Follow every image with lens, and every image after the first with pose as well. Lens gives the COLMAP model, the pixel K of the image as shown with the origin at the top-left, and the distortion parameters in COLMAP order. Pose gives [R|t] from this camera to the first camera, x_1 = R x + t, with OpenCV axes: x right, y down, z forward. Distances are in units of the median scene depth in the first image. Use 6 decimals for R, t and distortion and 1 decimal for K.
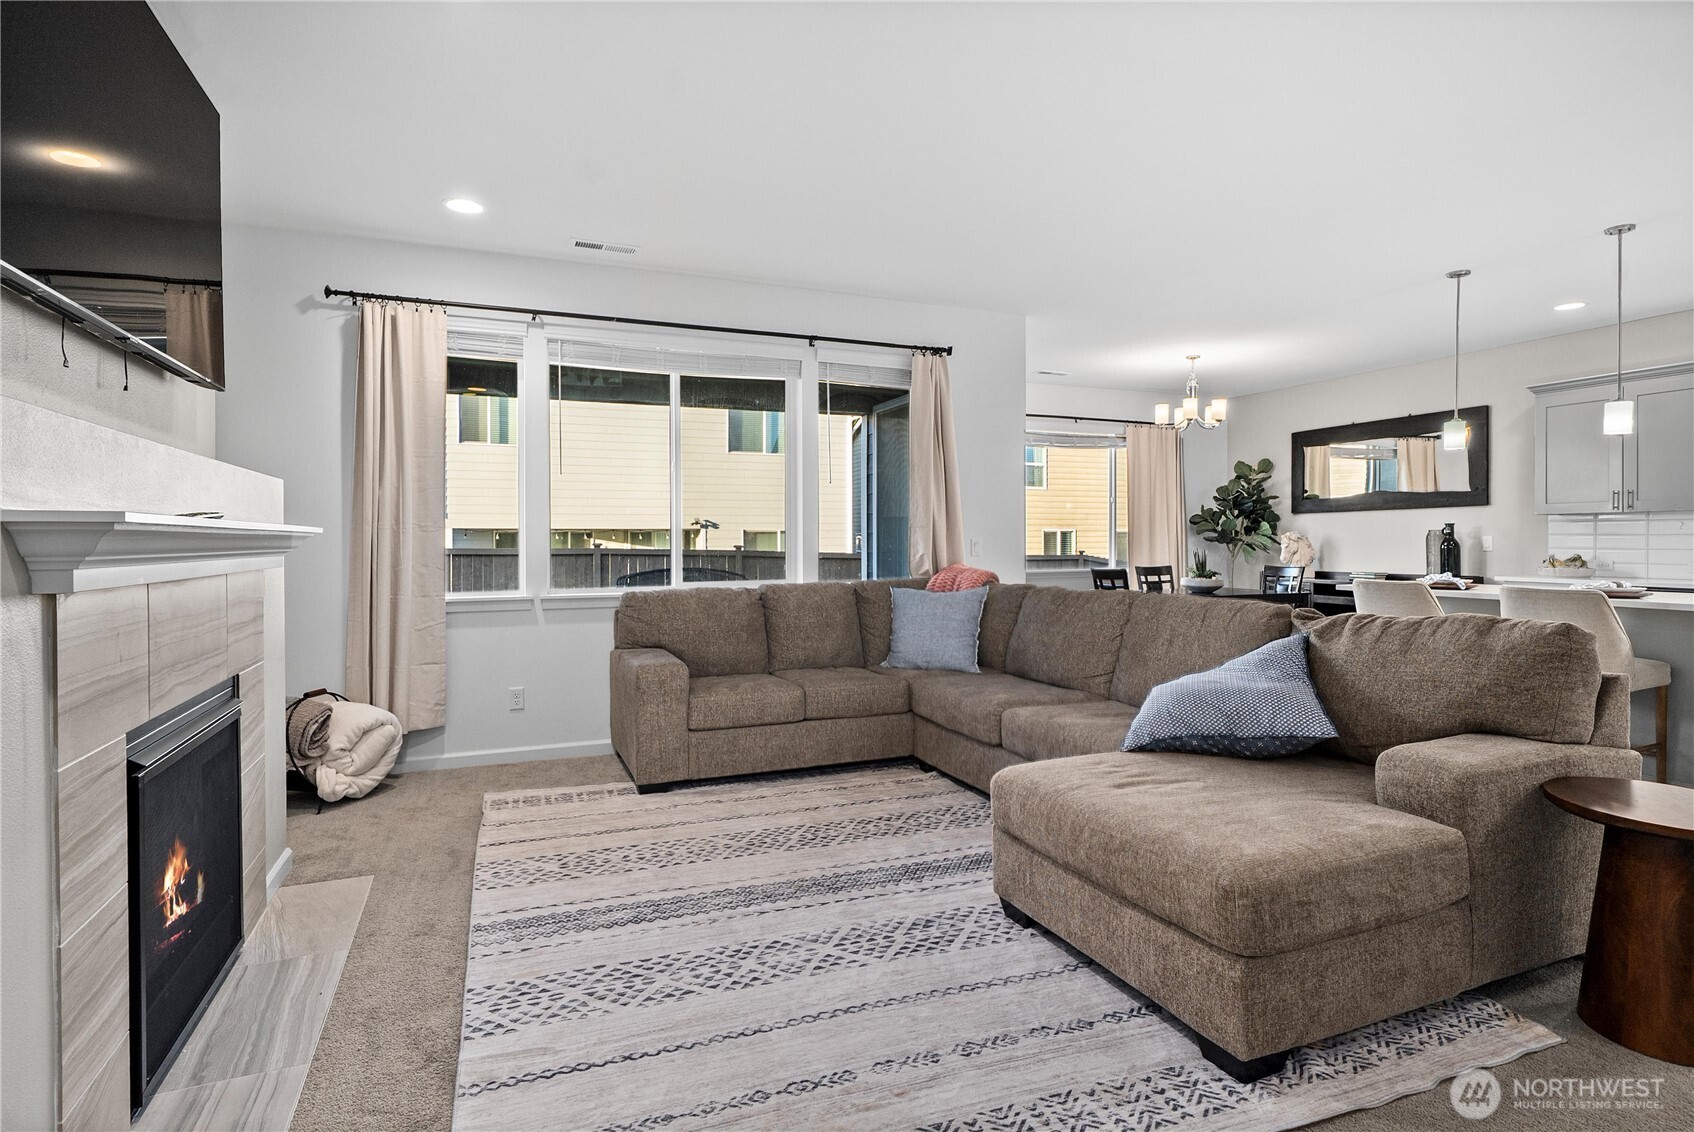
lens RADIAL K [[871.0, 0, 821.9], [0, 871.0, 544.4], [0, 0, 1]] dist [-0.002333, 0.000182]
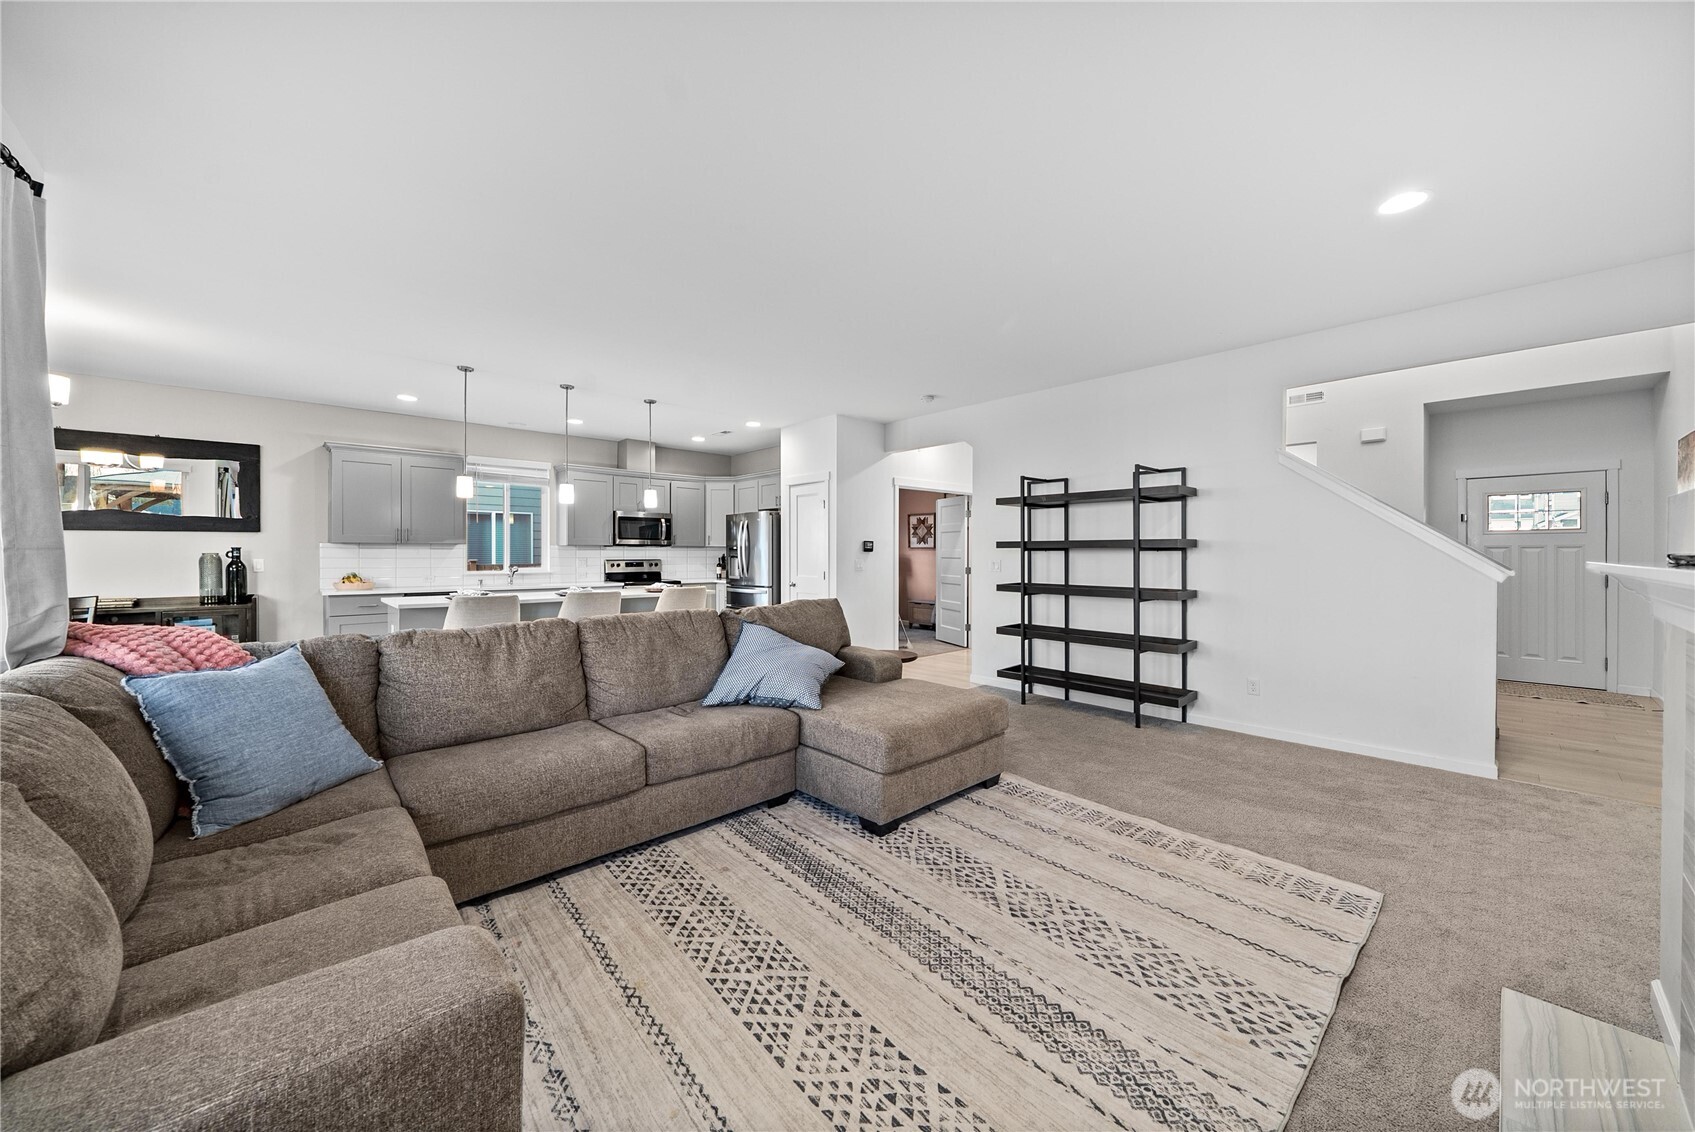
lens RADIAL K [[616.0, 0, 856.7], [0, 616.0, 557.6], [0, 0, 1]] dist [-0.008351, -0.000208]
pose [[-0.377366, -0.004011, 0.926055, -0.277513], [0.005519, 0.999963, 0.006580, -0.012398], [-0.926048, 0.007593, -0.377330, 0.565970]]
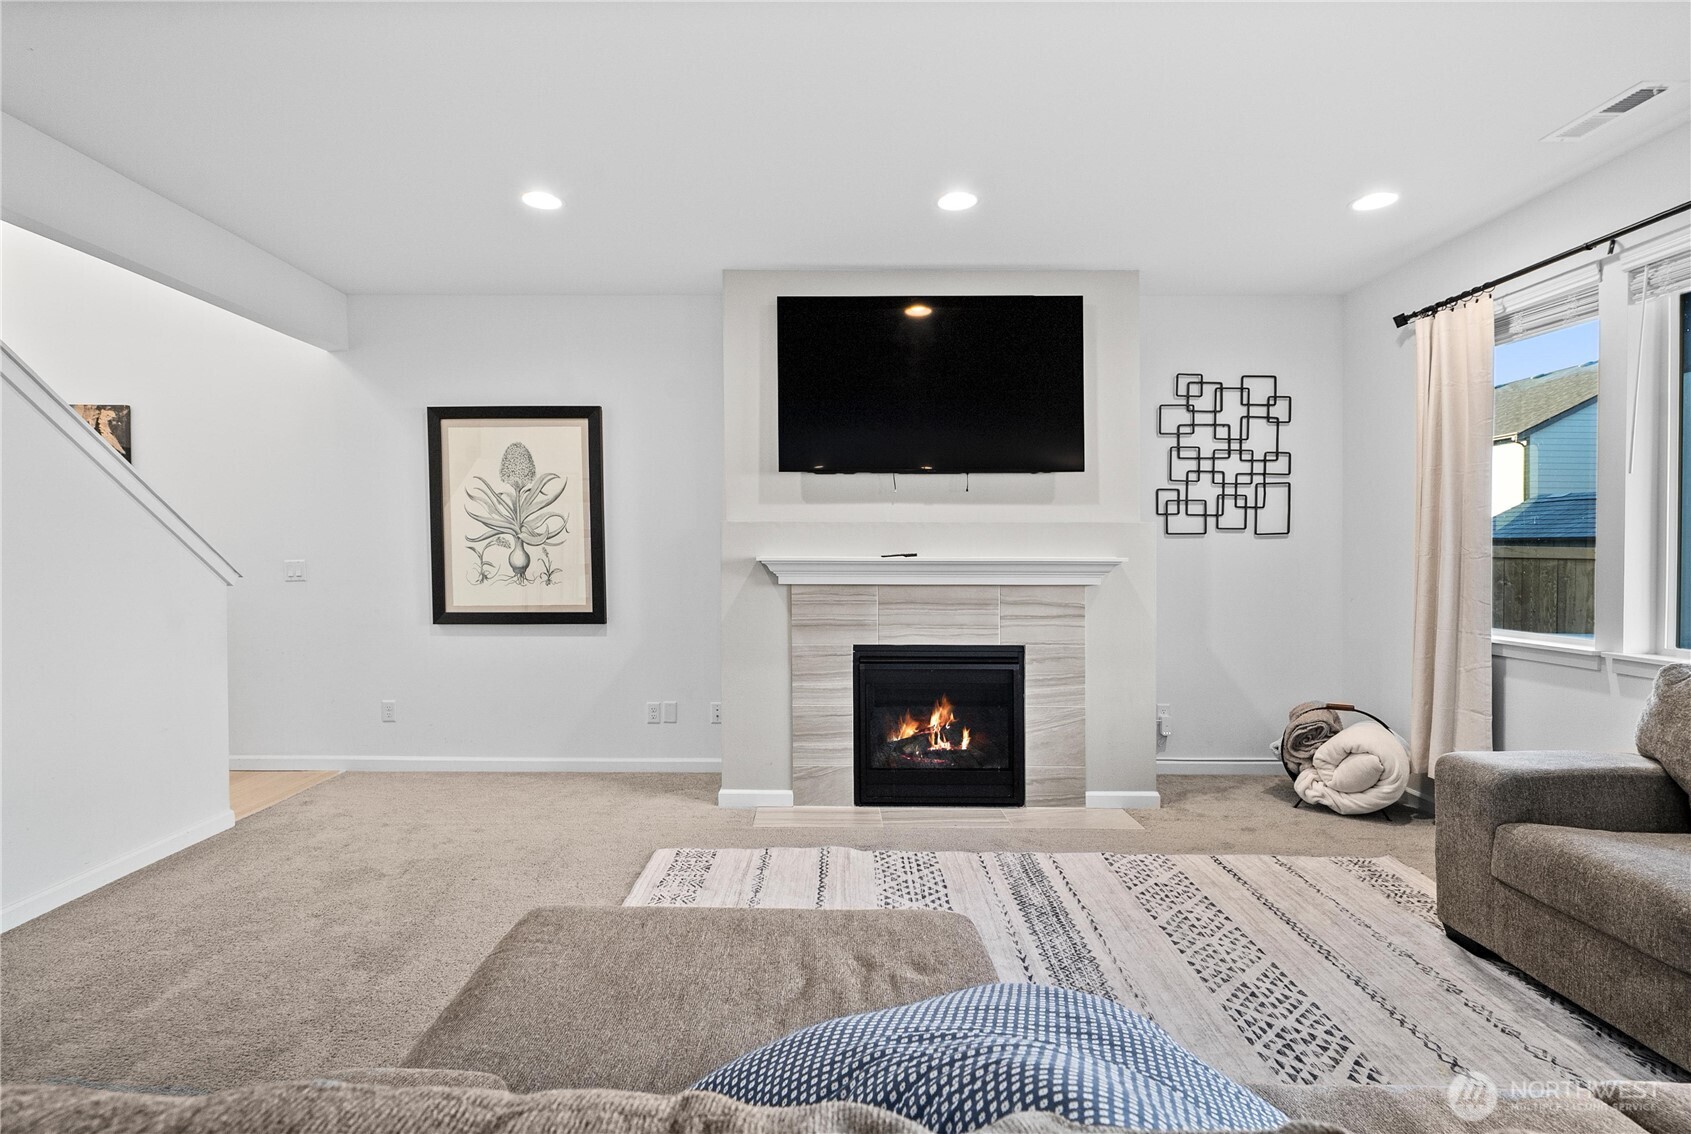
lens RADIAL K [[785.0, 0, 833.2], [0, 785.0, 566.1], [0, 0, 1]] dist [0.002100, -0.000222]
pose [[-0.362883, 0.015059, -0.931713, 0.328605], [-0.008887, 0.999768, 0.019621, -0.010930], [0.931792, 0.015400, -0.362665, 0.450995]]
